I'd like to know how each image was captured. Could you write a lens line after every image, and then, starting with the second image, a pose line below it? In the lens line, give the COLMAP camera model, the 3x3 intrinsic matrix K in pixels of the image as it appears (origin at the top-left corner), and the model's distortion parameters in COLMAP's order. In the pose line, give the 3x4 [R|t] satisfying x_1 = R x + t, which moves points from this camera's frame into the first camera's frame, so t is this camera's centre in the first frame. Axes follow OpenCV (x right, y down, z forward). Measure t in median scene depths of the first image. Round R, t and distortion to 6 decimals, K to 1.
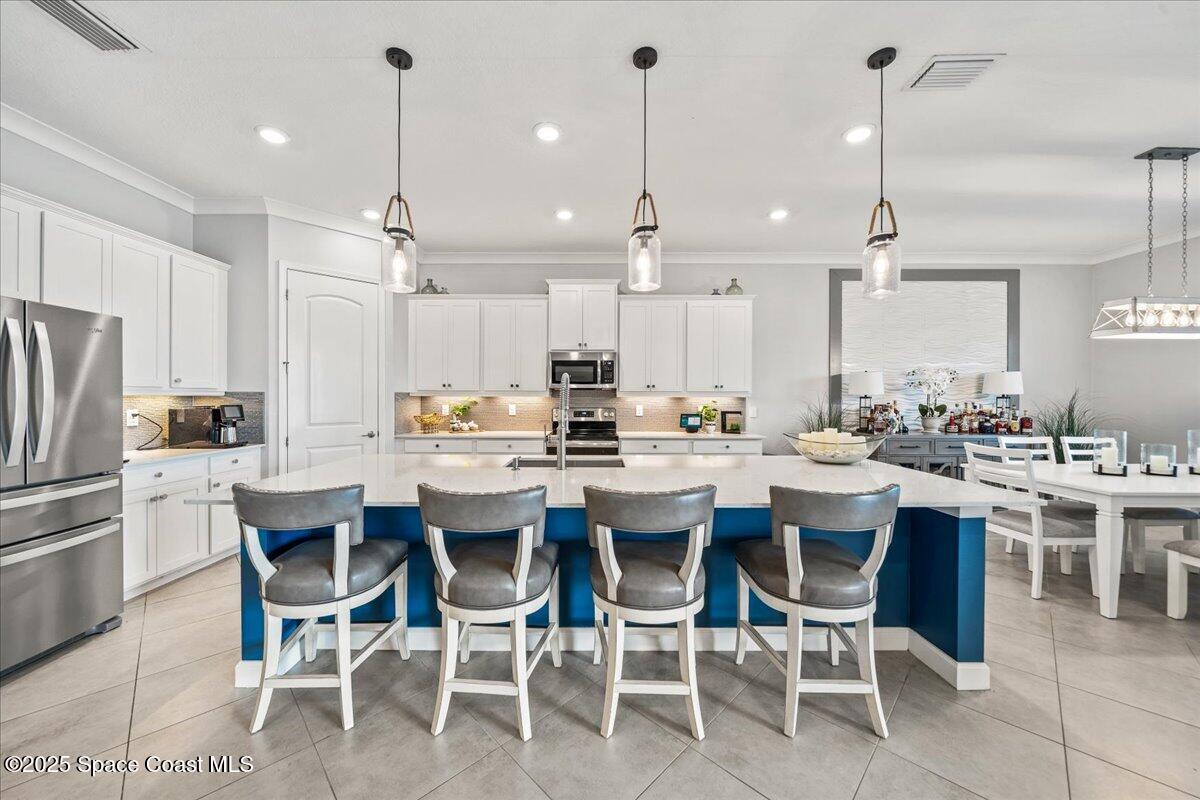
lens RADIAL K [[428.5, 0, 593.2], [0, 428.5, 396.6], [0, 0, 1]] dist [0.000141, 0.000015]
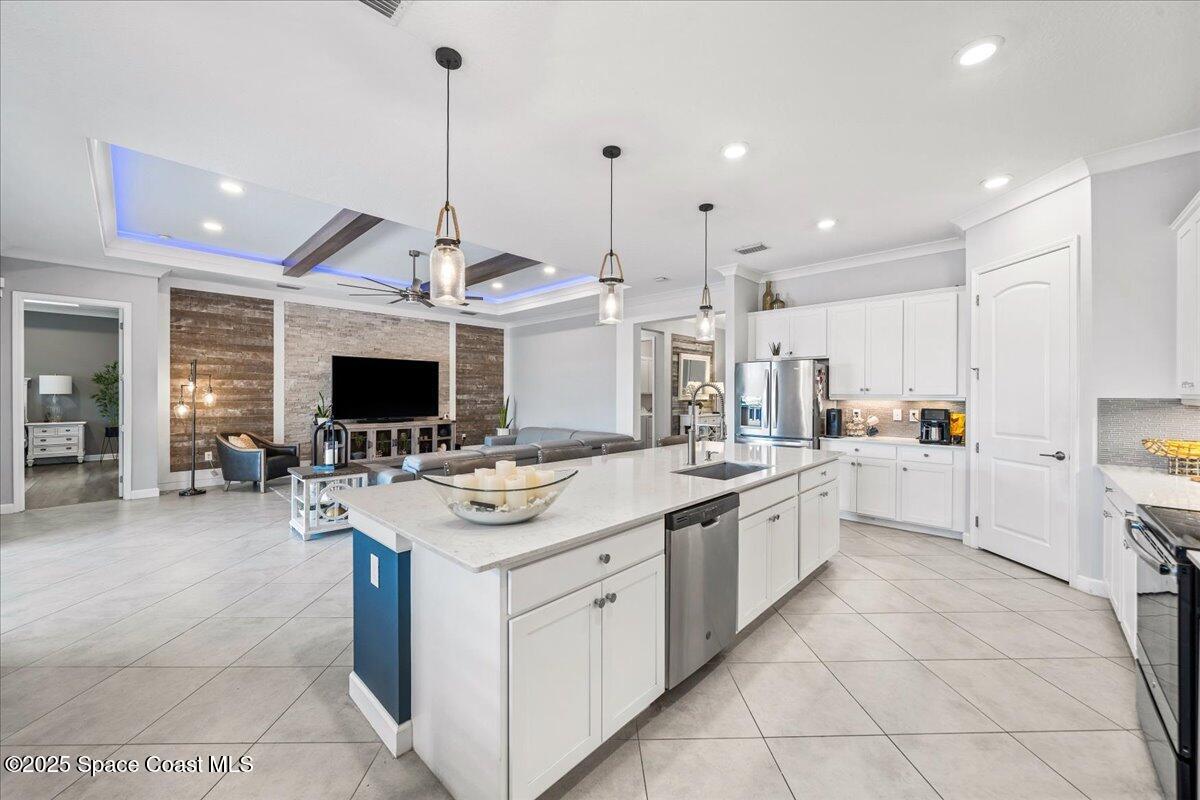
lens RADIAL K [[450.6, 0, 599.8], [0, 450.6, 402.3], [0, 0, 1]] dist [-0.000665, 0.000041]
pose [[-0.670164, 0.007589, -0.742174, 0.516487], [-0.005756, 0.999865, 0.015421, -0.009757], [0.742191, 0.014606, -0.670029, 0.817911]]
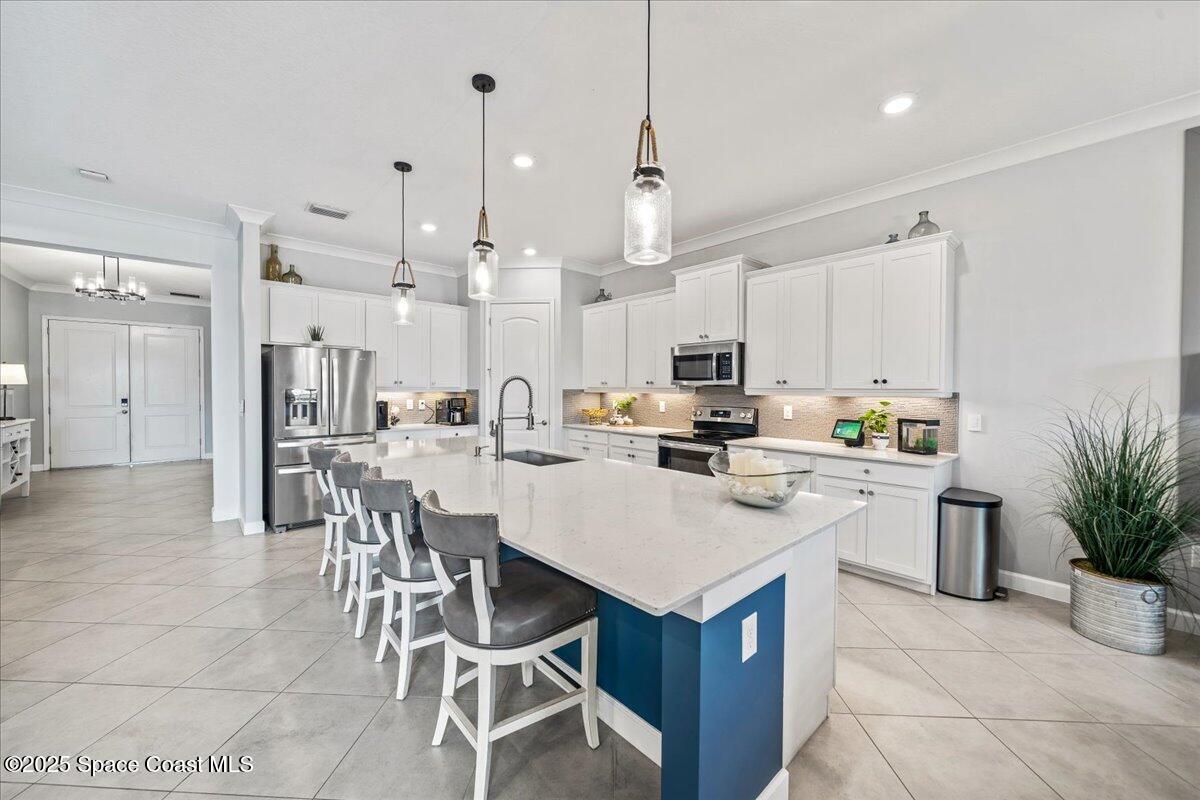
lens RADIAL K [[450.6, 0, 595.5], [0, 450.6, 396.9], [0, 0, 1]] dist [-0.000665, 0.000041]
pose [[0.678060, 0.014826, -0.734857, 0.493082], [-0.001190, 0.999817, 0.019074, -0.011910], [0.735005, -0.012059, 0.677954, 0.185592]]
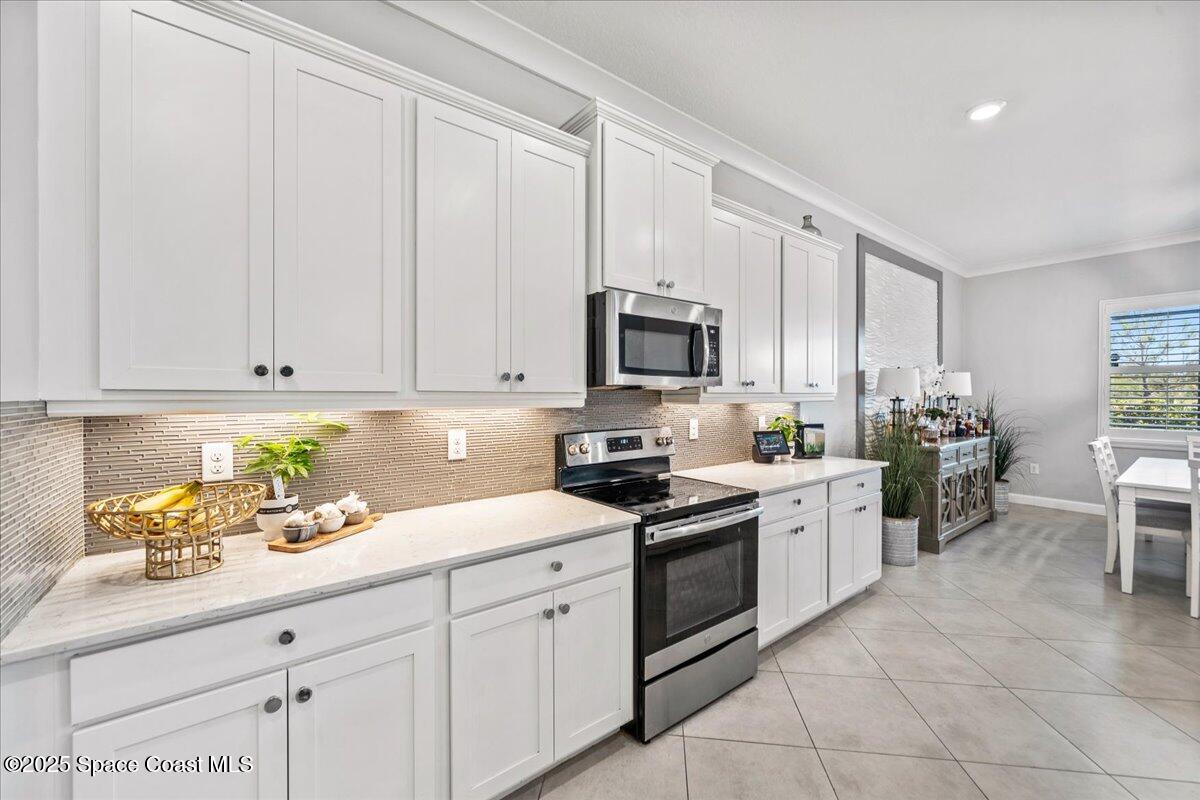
lens RADIAL K [[477.2, 0, 597.5], [0, 477.2, 403.1], [0, 0, 1]] dist [-0.000323, -0.000063]
pose [[0.784884, -0.015263, 0.619455, -0.358104], [0.011279, 0.999883, 0.010346, -0.007200], [-0.619541, -0.001133, 0.784964, 0.636553]]
